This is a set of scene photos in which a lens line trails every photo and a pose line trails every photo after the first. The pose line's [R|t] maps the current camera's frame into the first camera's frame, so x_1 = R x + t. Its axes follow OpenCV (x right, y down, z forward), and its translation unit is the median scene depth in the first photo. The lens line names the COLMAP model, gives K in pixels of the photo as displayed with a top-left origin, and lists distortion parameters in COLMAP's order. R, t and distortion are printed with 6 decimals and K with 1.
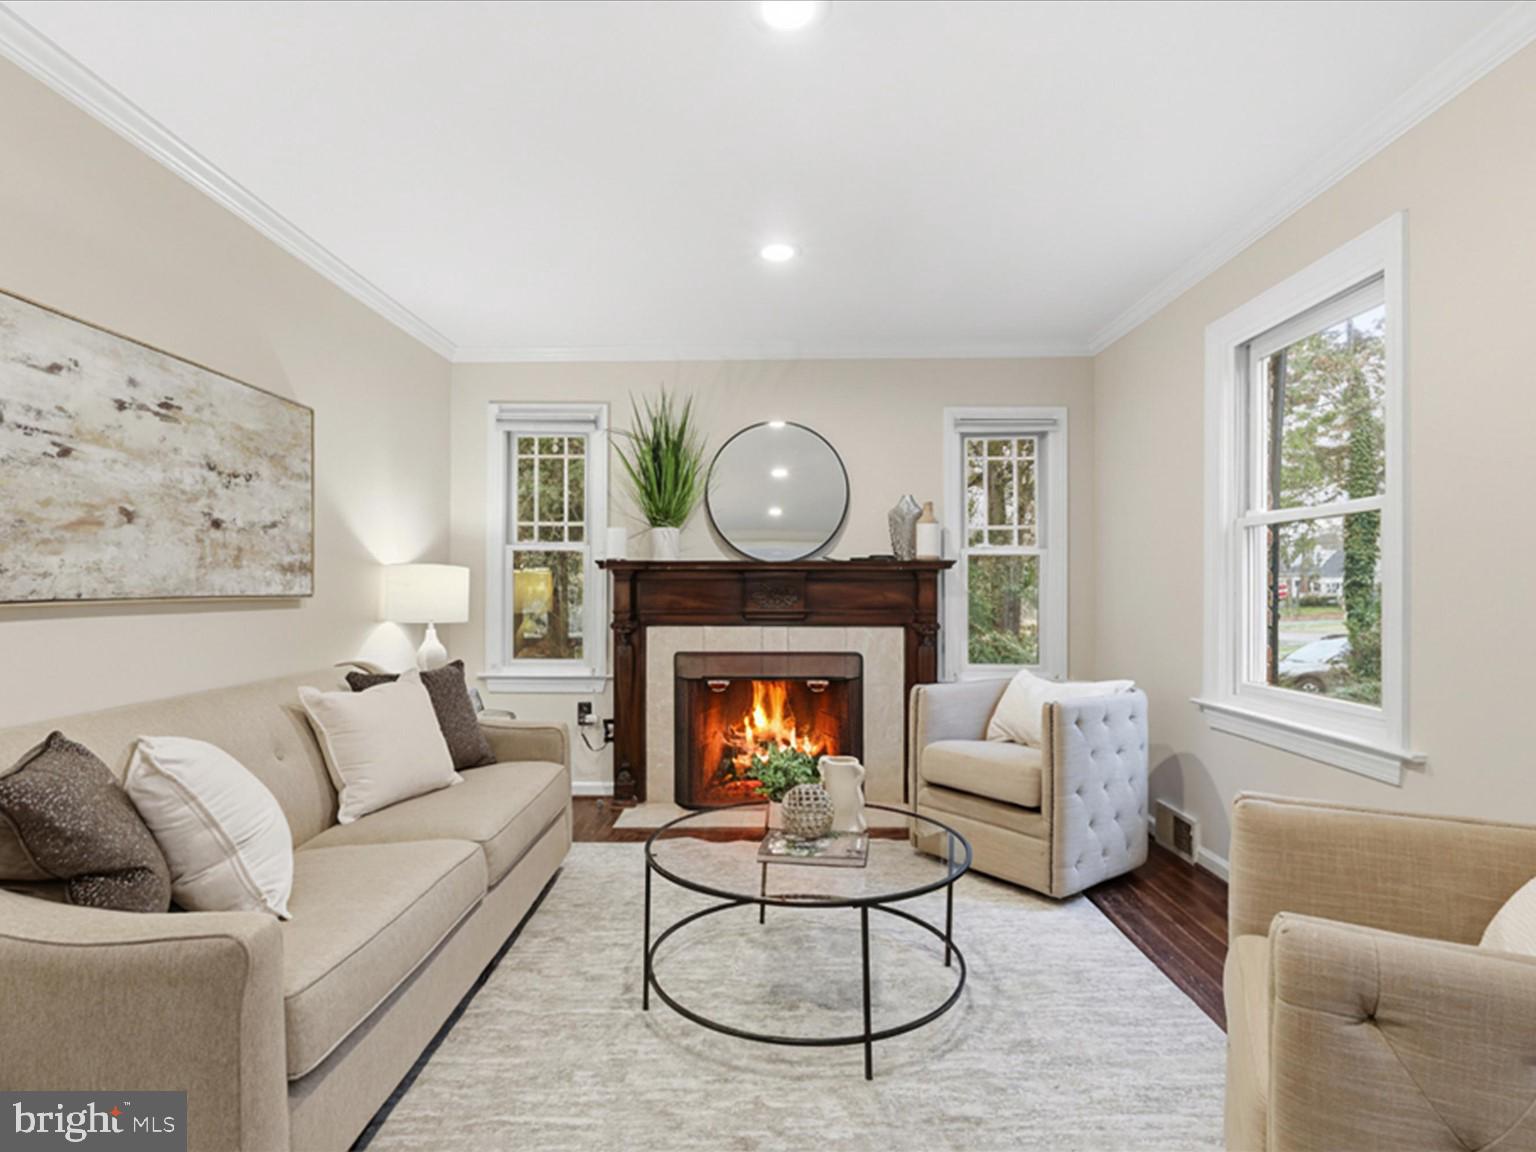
lens RADIAL K [[806.8, 0, 768.0], [0, 806.8, 583.5], [0, 0, 1]] dist [0.007395, 0.000013]
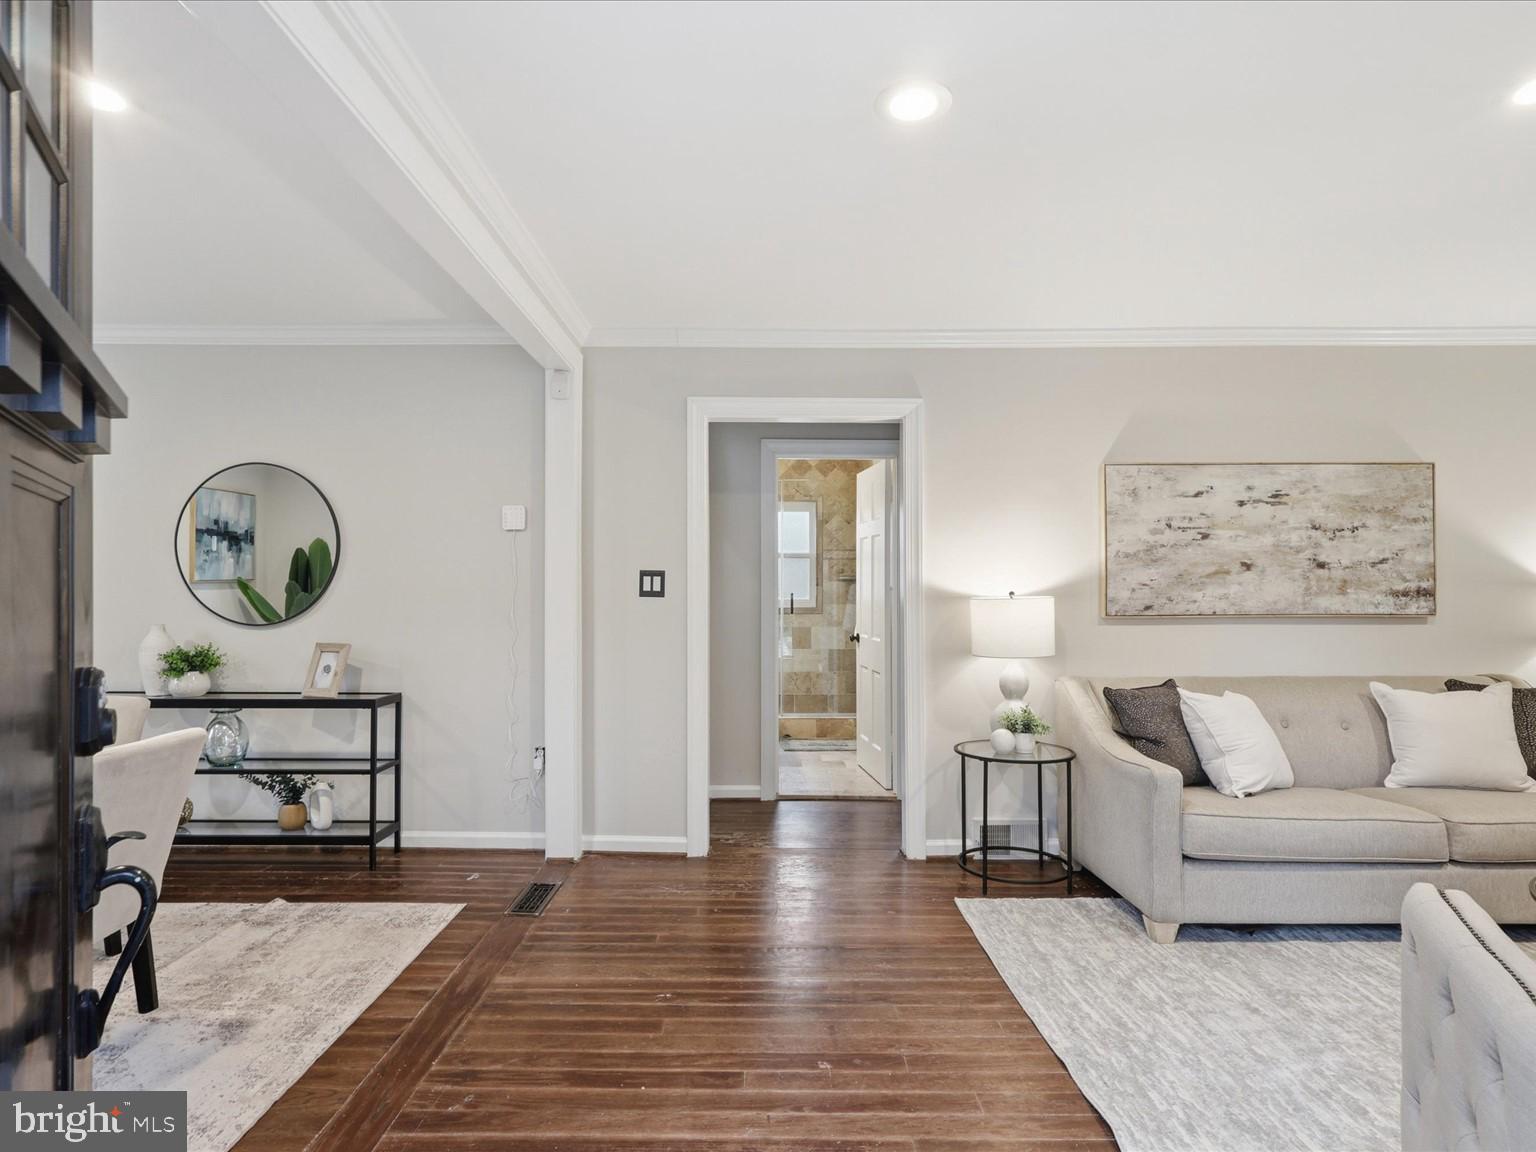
lens RADIAL K [[806.8, 0, 767.6], [0, 806.8, 581.3], [0, 0, 1]] dist [0.007395, 0.000013]
pose [[0.014058, -0.017403, -0.999750, 0.864311], [0.005038, 0.999837, -0.017334, -0.025999], [0.999888, -0.004793, 0.014144, -0.040624]]
